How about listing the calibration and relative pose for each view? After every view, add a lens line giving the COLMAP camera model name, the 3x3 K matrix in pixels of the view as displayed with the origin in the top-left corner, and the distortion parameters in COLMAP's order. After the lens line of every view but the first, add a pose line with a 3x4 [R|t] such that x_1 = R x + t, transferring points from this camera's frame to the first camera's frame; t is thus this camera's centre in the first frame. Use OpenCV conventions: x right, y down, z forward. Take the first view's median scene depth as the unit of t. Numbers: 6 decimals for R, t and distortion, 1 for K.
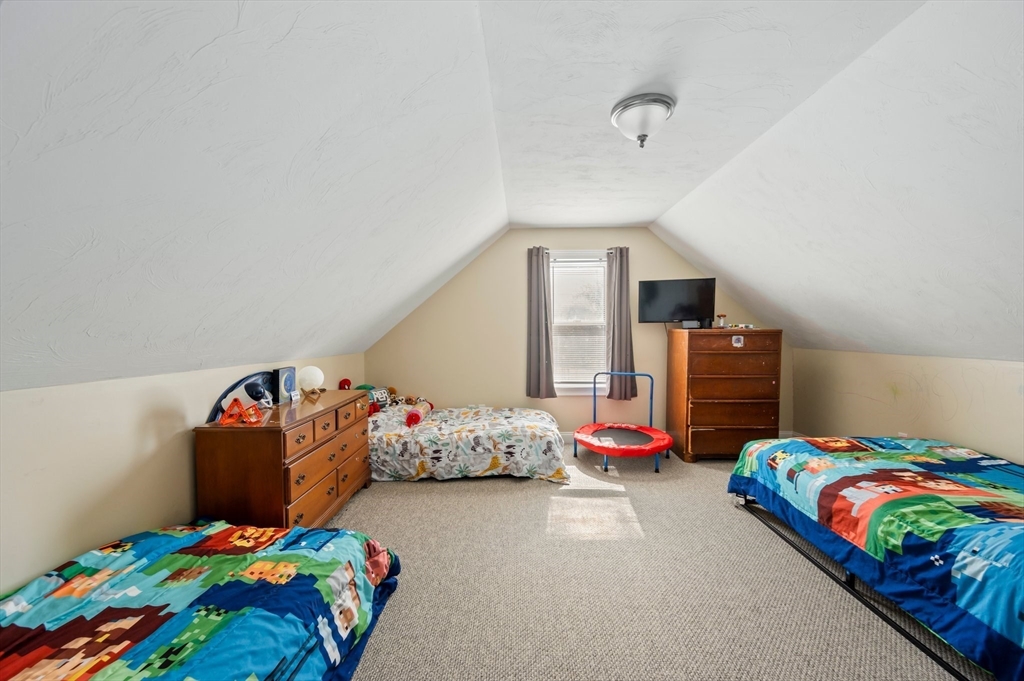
lens RADIAL K [[408.1, 0, 511.4], [0, 408.1, 339.8], [0, 0, 1]] dist [0.000557, 0.000203]
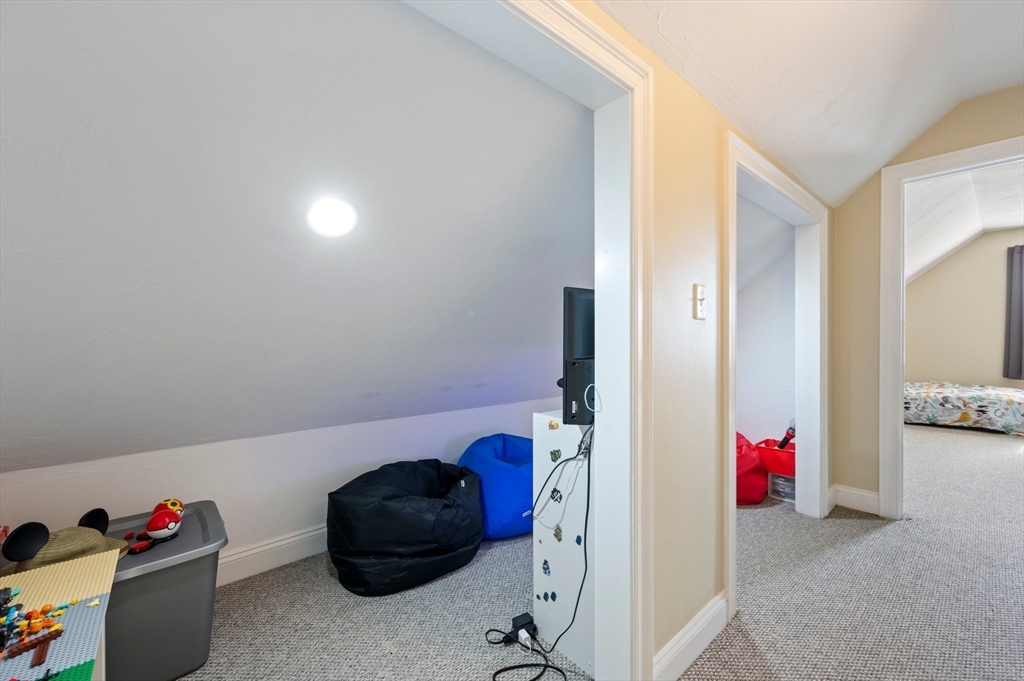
lens RADIAL K [[408.1, 0, 513.7], [0, 408.1, 342.8], [0, 0, 1]] dist [0.000557, 0.000203]
pose [[0.663337, 0.013913, -0.748191, -0.022609], [-0.006170, 0.999895, 0.013124, 0.046546], [0.748295, -0.004089, 0.663353, -1.016658]]
